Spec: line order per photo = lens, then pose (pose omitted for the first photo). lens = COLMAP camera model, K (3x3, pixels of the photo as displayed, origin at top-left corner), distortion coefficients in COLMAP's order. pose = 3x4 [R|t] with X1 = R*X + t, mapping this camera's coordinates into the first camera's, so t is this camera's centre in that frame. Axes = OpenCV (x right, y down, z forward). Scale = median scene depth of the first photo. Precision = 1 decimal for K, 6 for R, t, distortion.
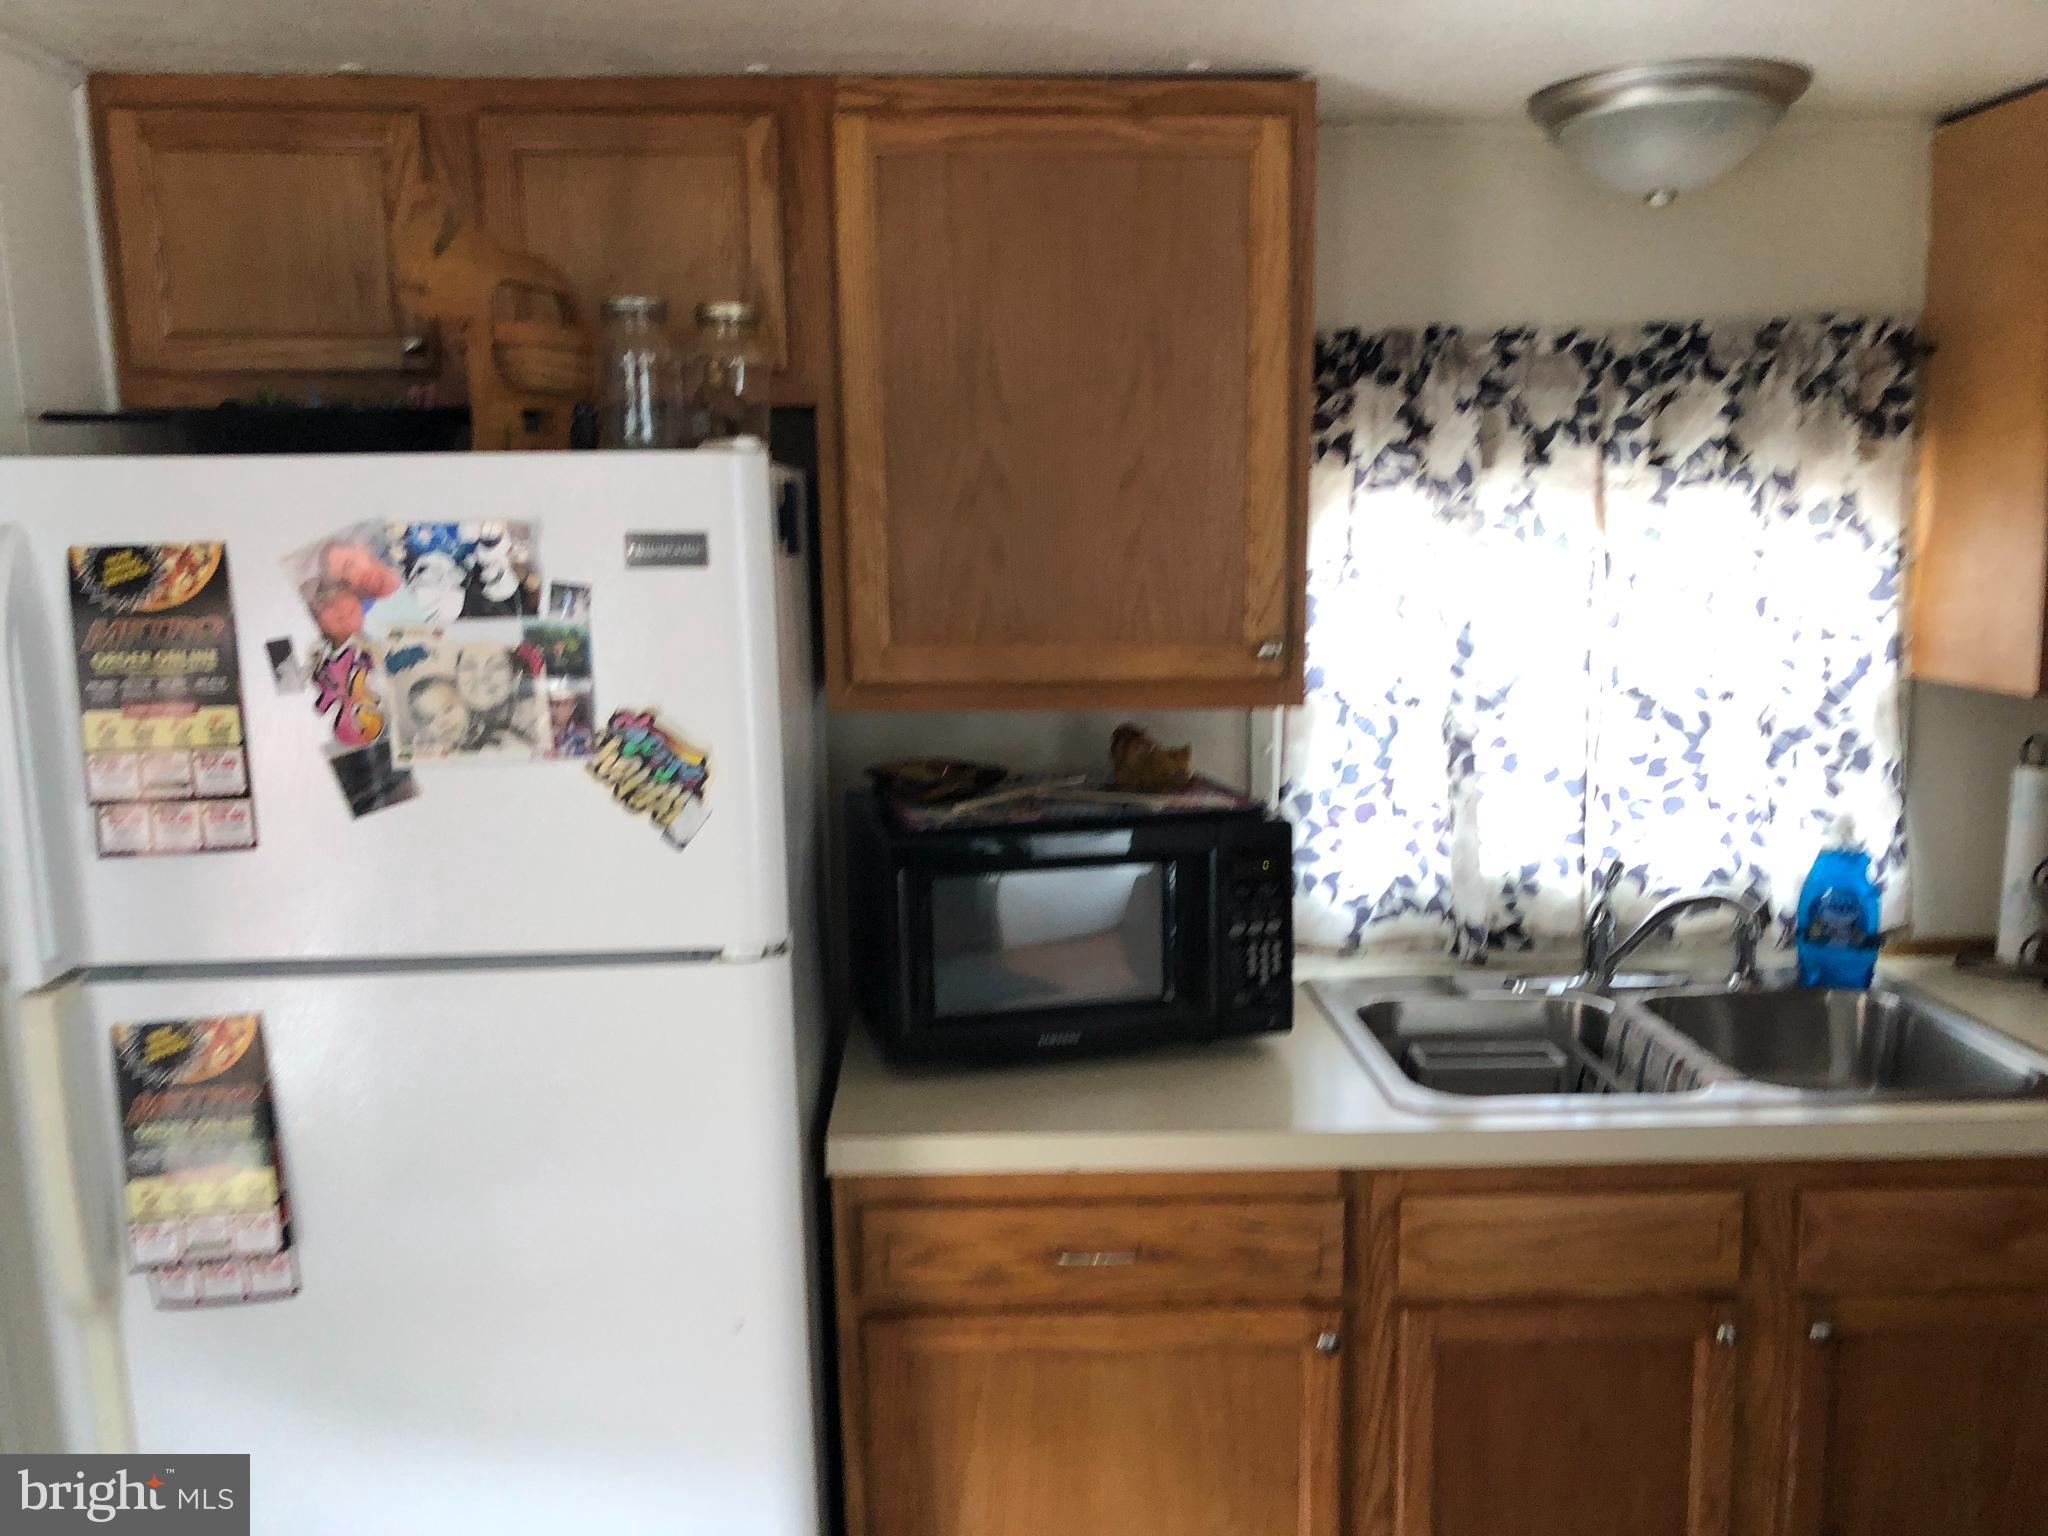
lens RADIAL K [[1662.3, 0, 1019.6], [0, 1662.3, 791.5], [0, 0, 1]] dist [0.051313, 0.000998]
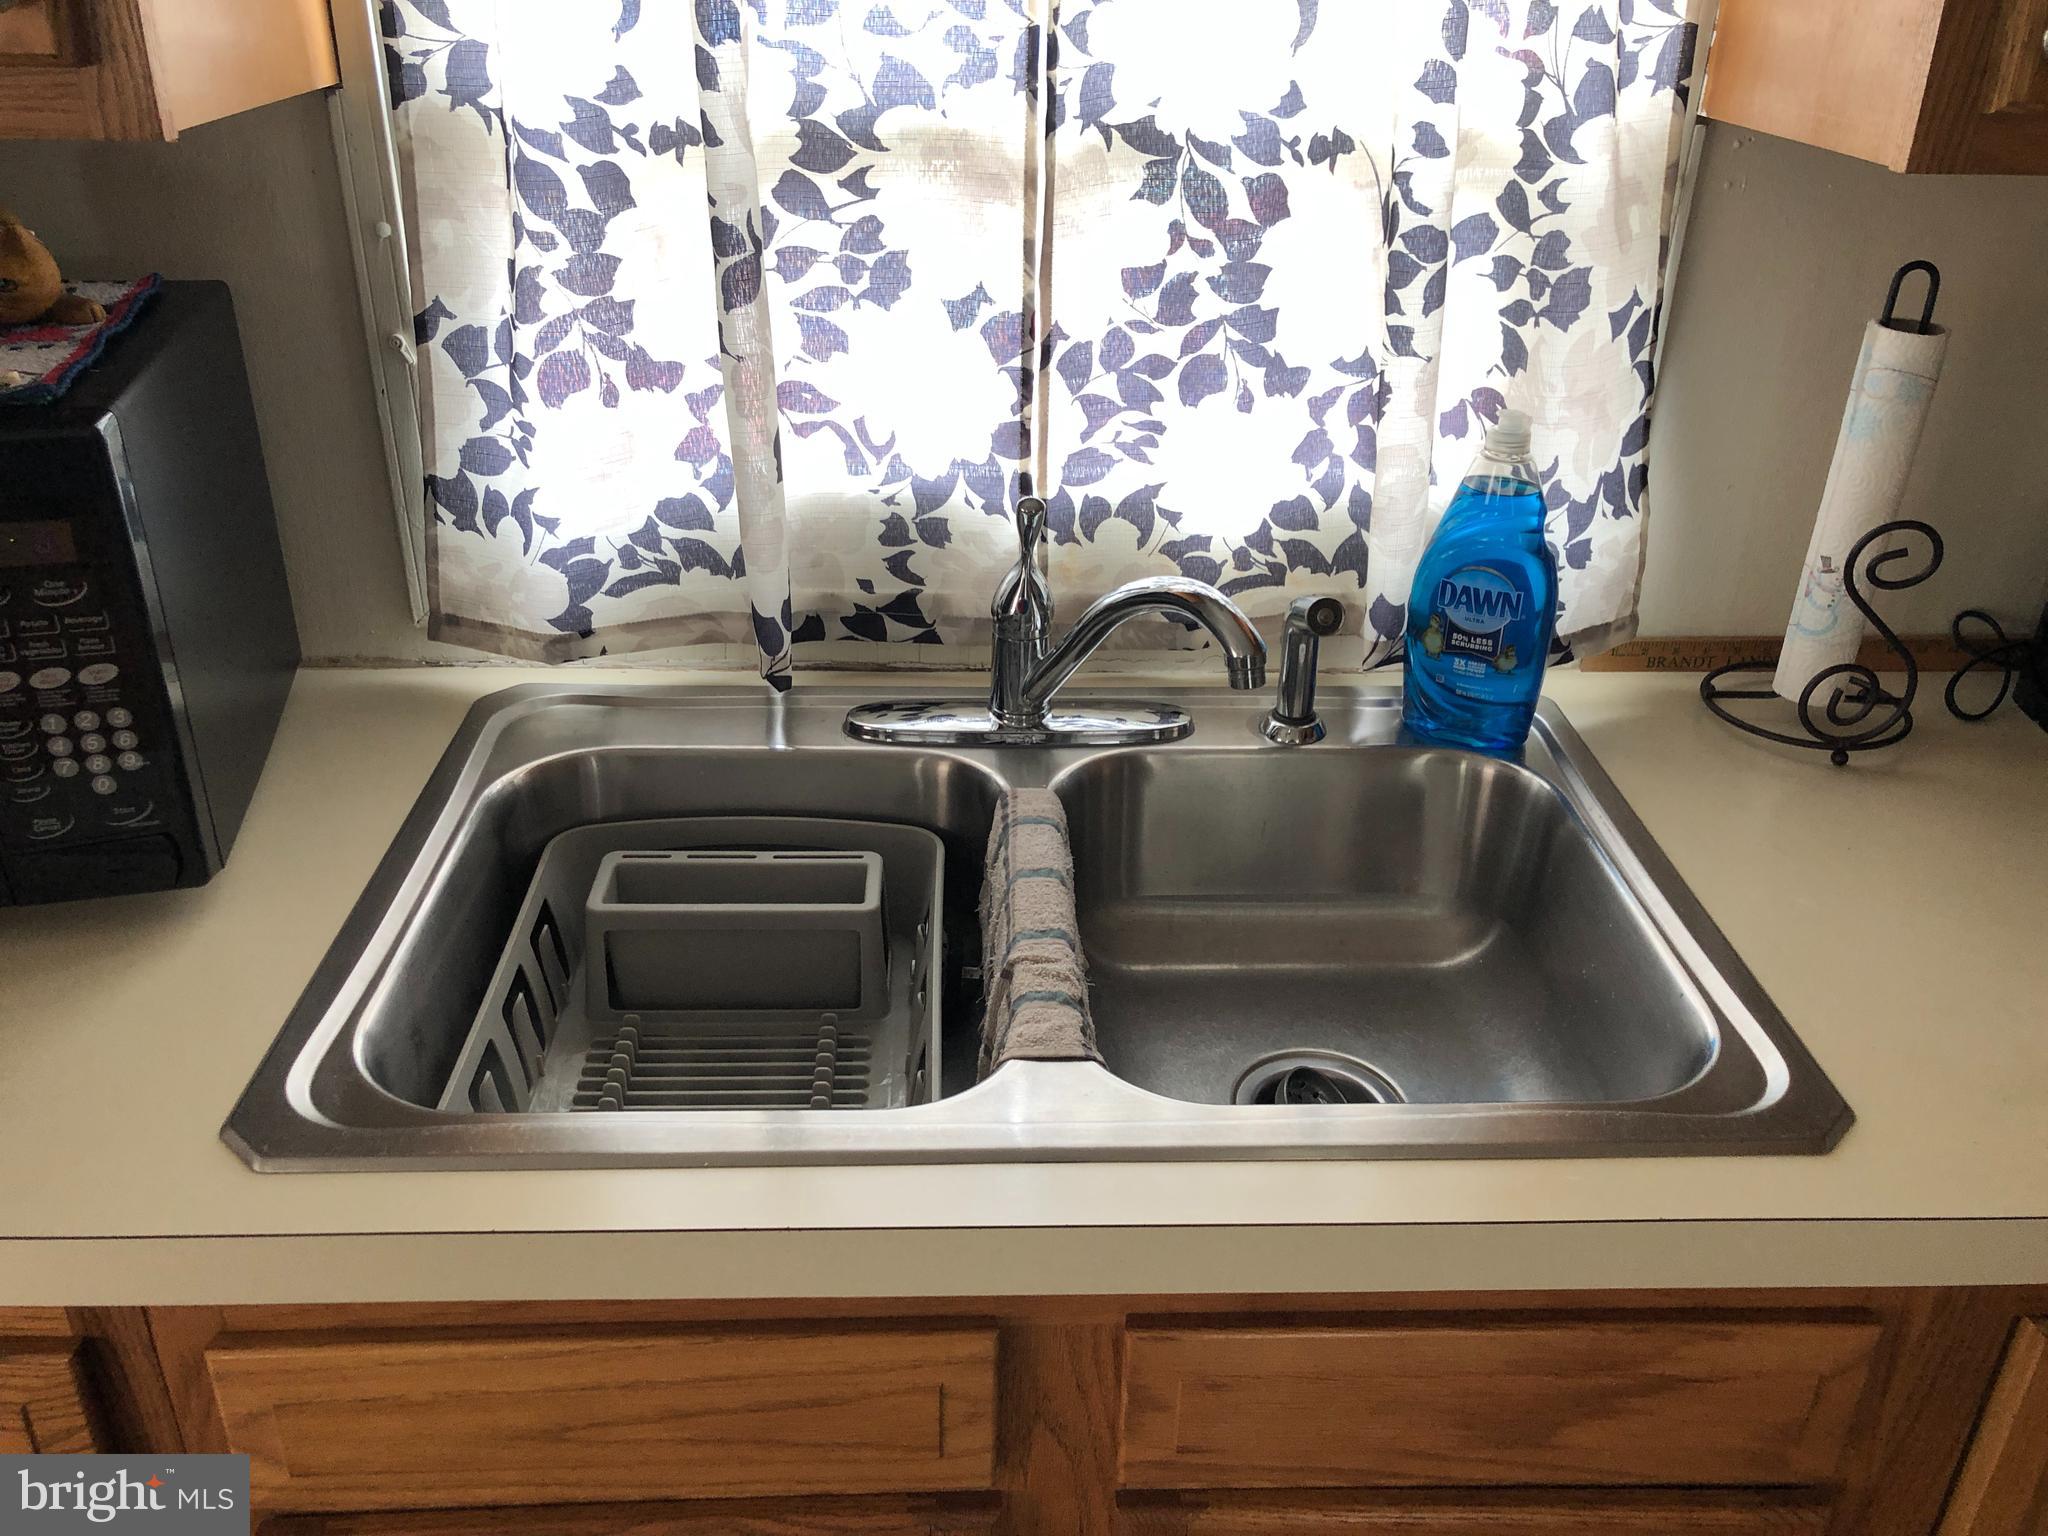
lens RADIAL K [[1722.8, 0, 1024.0], [0, 1722.8, 768.0], [0, 0, 1]] dist [0.003077, 0.009377]
pose [[0.999468, 0.028467, 0.015896, 0.389010], [-0.031939, 0.952832, 0.301814, -0.040133], [-0.006554, -0.302161, 0.953234, 0.557520]]
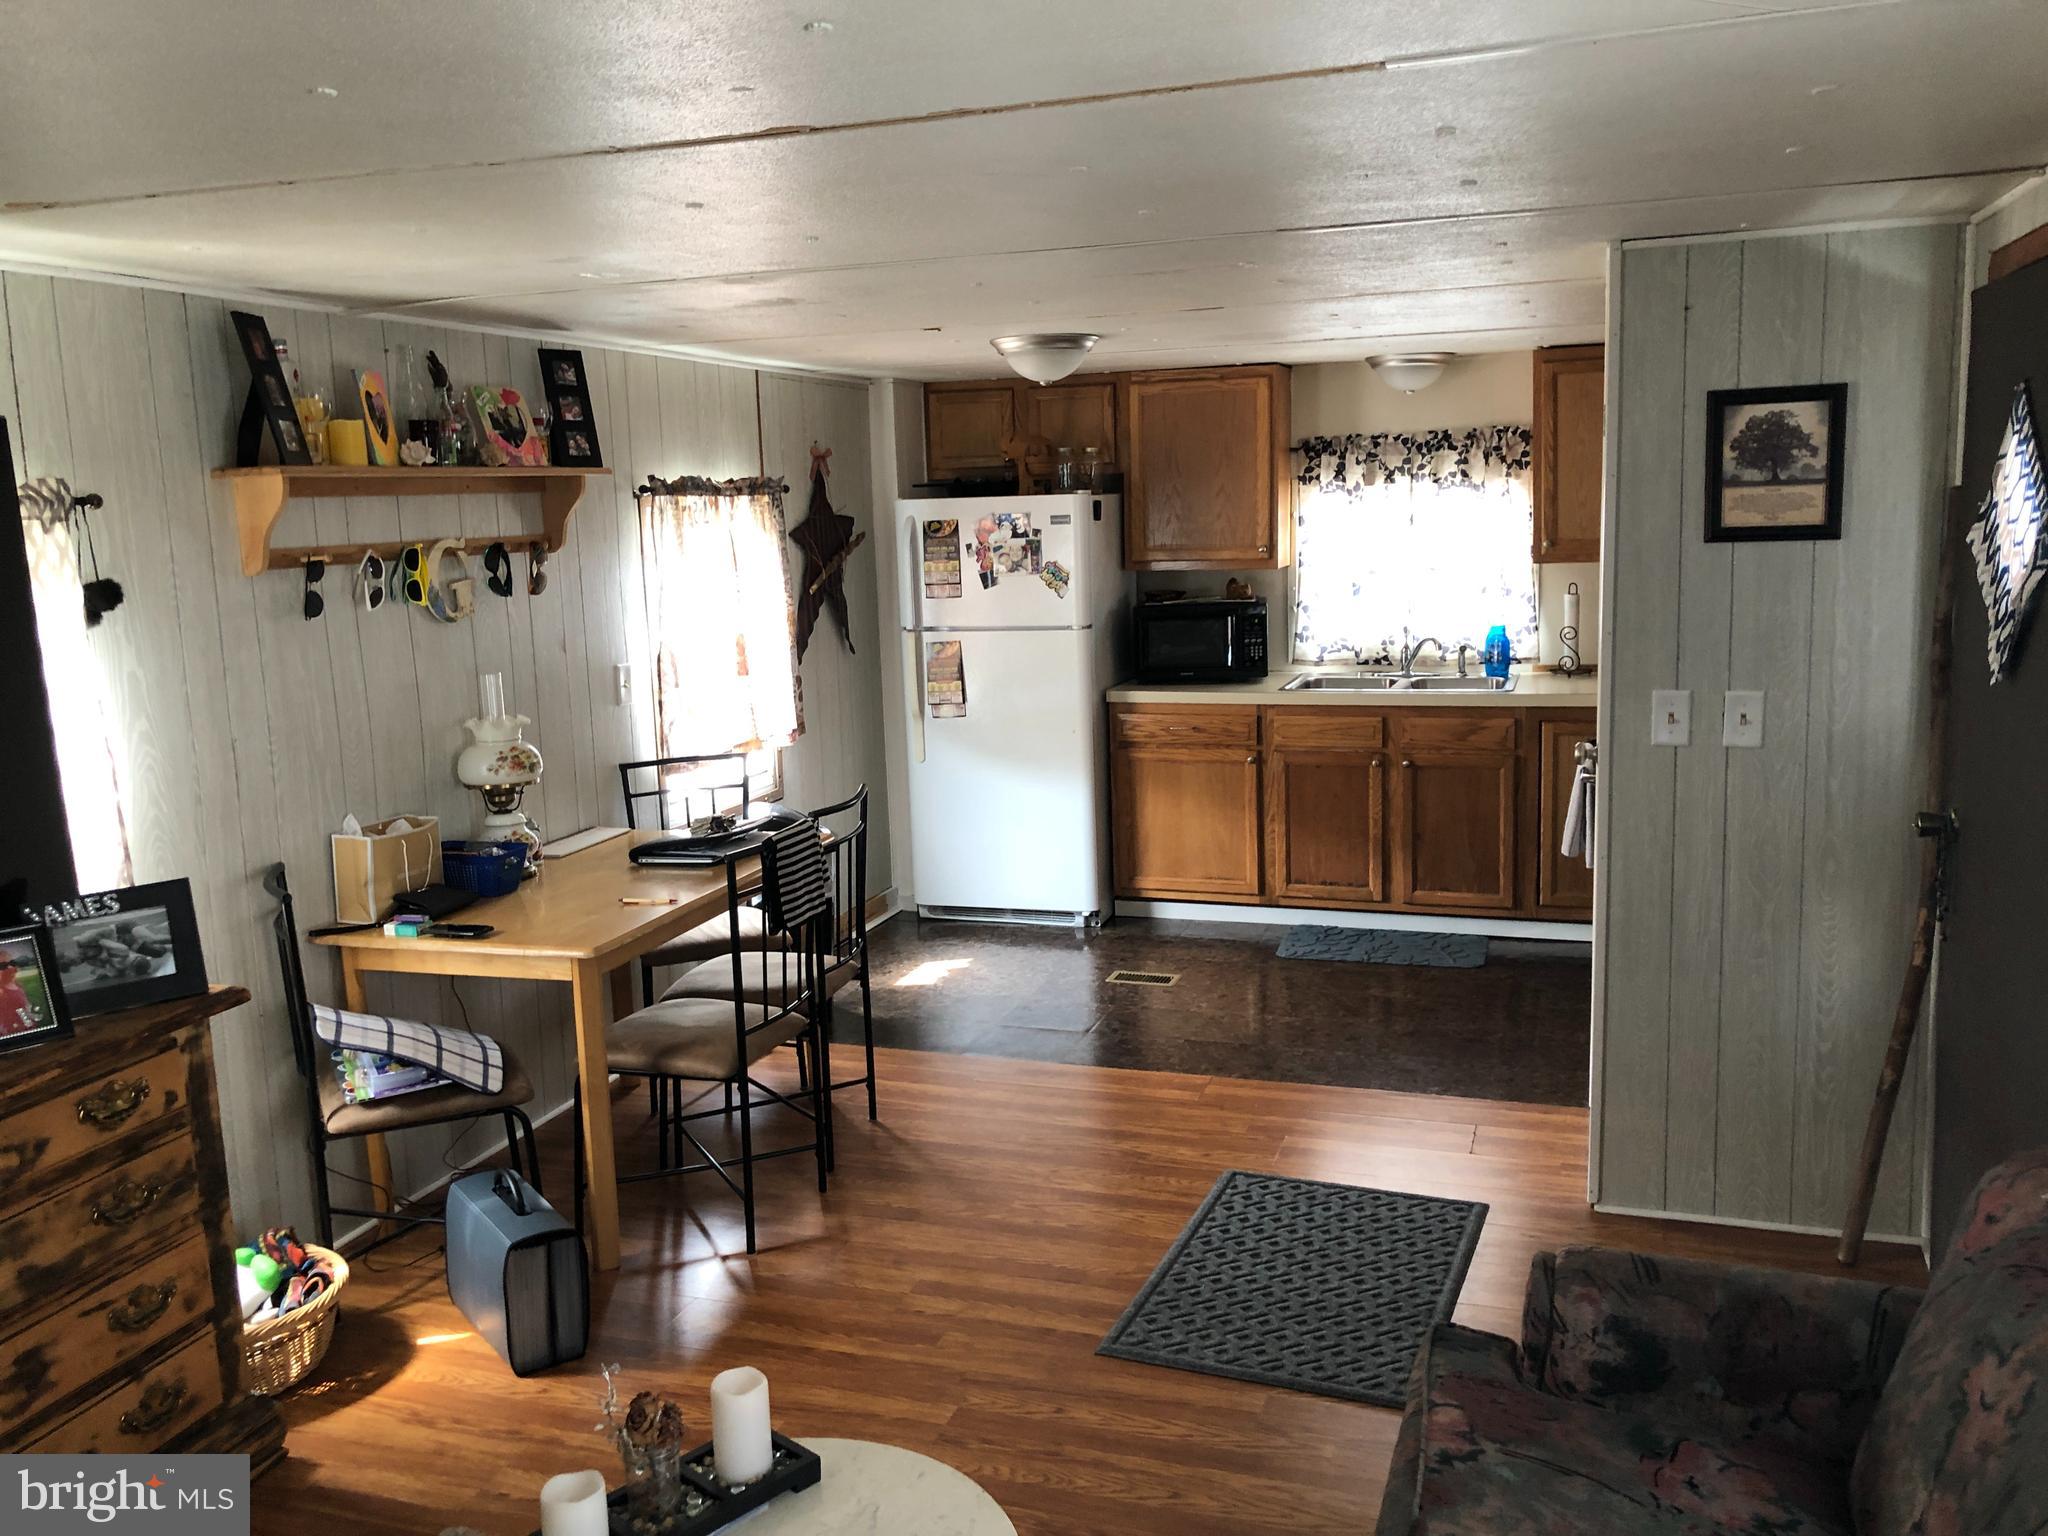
lens RADIAL K [[1670.0, 0, 1024.0], [0, 1670.0, 768.0], [0, 0, 1]] dist [0.175944, 0.001753]
pose [[0.937510, 0.044367, -0.345118, 0.822931], [-0.040426, 0.999009, 0.018613, 0.276013], [0.345602, -0.003498, 0.938375, -2.051522]]
